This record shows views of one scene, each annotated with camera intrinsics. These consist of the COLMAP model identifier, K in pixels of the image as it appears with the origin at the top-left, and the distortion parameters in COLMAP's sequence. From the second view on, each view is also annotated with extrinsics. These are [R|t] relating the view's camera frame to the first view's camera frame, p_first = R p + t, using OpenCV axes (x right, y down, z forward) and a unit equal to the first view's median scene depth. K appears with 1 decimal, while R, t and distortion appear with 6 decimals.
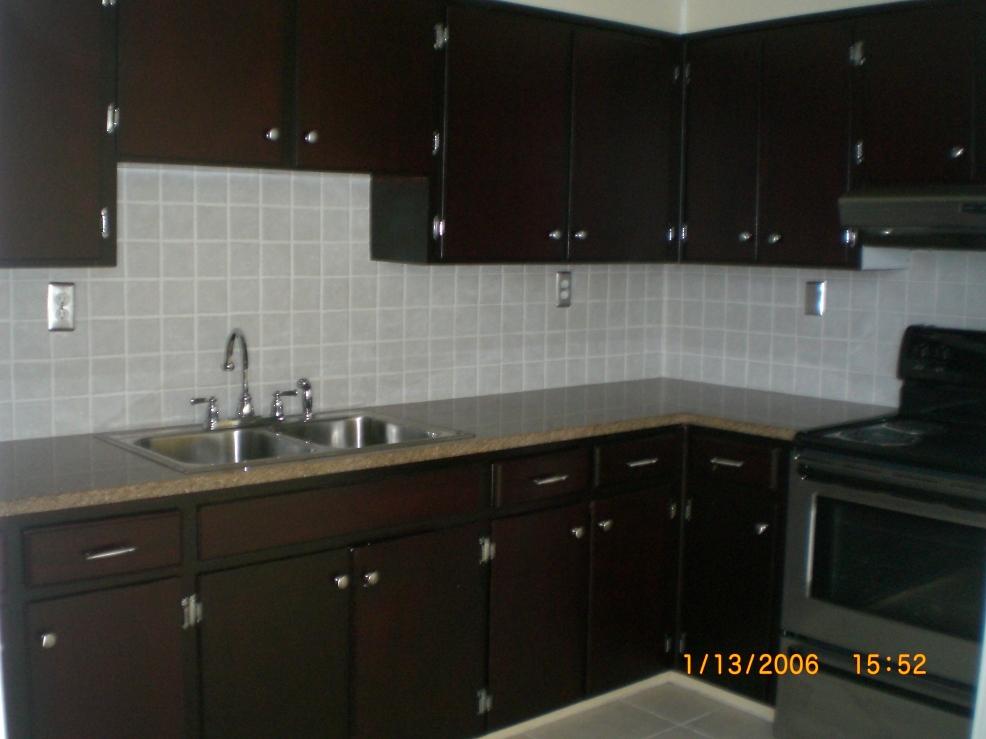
lens RADIAL K [[1094.0, 0, 426.2], [0, 1094.0, 366.1], [0, 0, 1]] dist [-0.132445, -0.049791]
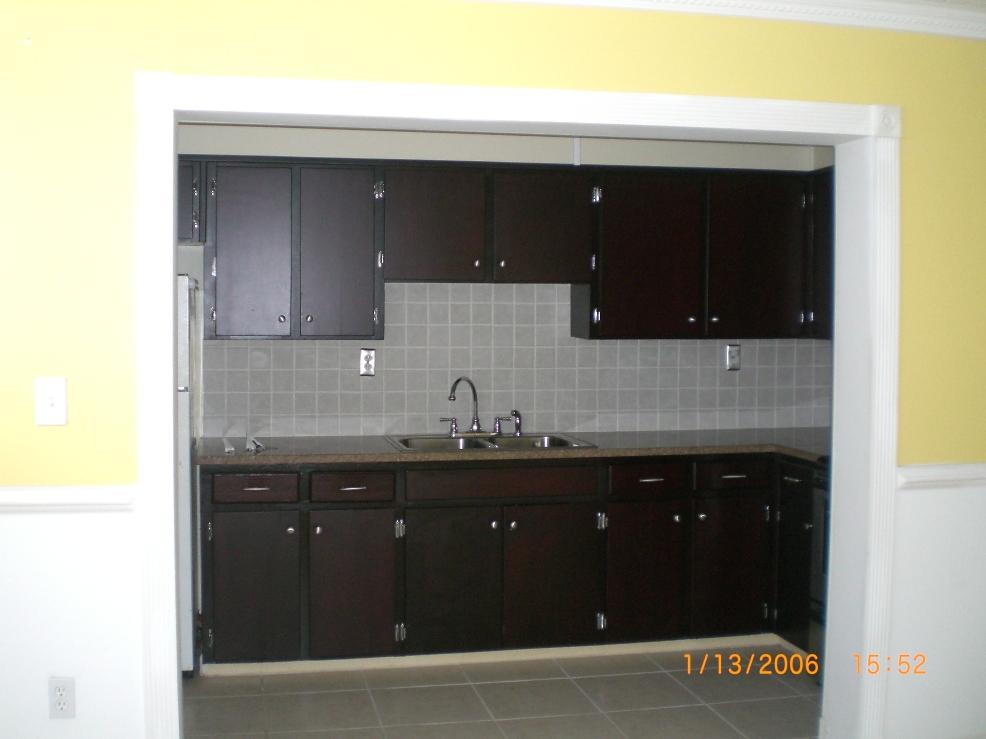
lens RADIAL K [[1094.0, 0, 426.2], [0, 1094.0, 366.1], [0, 0, 1]] dist [-0.132445, -0.049791]
pose [[0.884624, 0.013239, -0.466117, 0.514204], [-0.044143, 0.997485, -0.055445, 0.040969], [0.464211, 0.069624, 0.882984, -0.476188]]
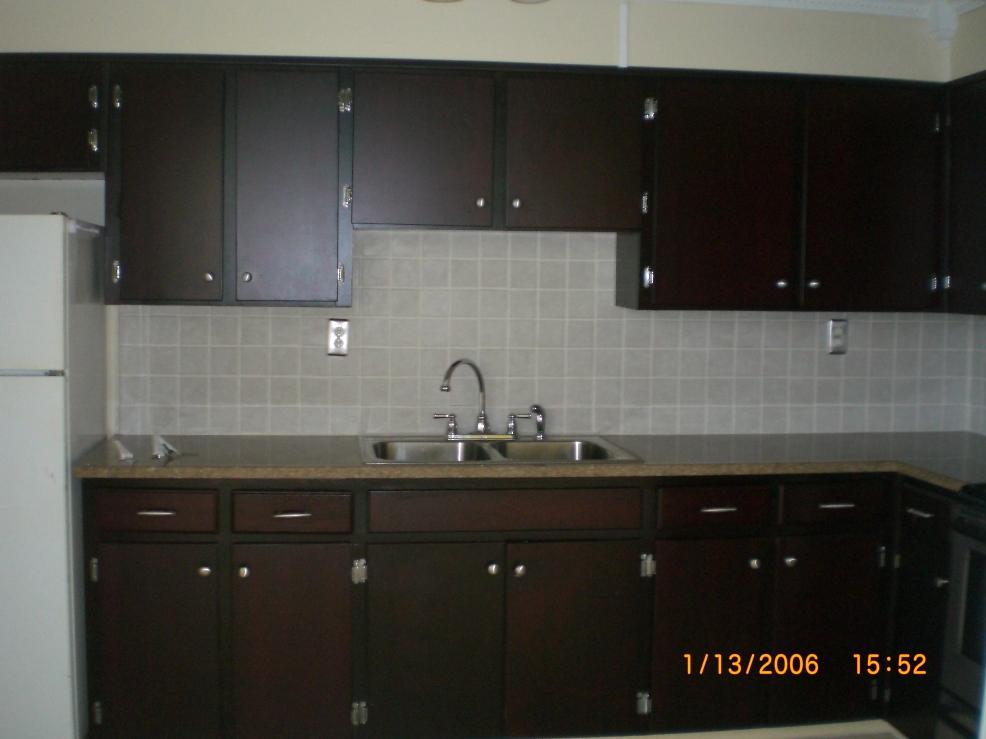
lens RADIAL K [[1094.0, 0, 426.2], [0, 1094.0, 366.1], [0, 0, 1]] dist [-0.132445, -0.049791]
pose [[0.844610, 0.037922, -0.534038, 0.412618], [-0.060266, 0.997883, -0.024455, 0.005669], [0.531980, 0.052839, 0.845107, -0.063215]]
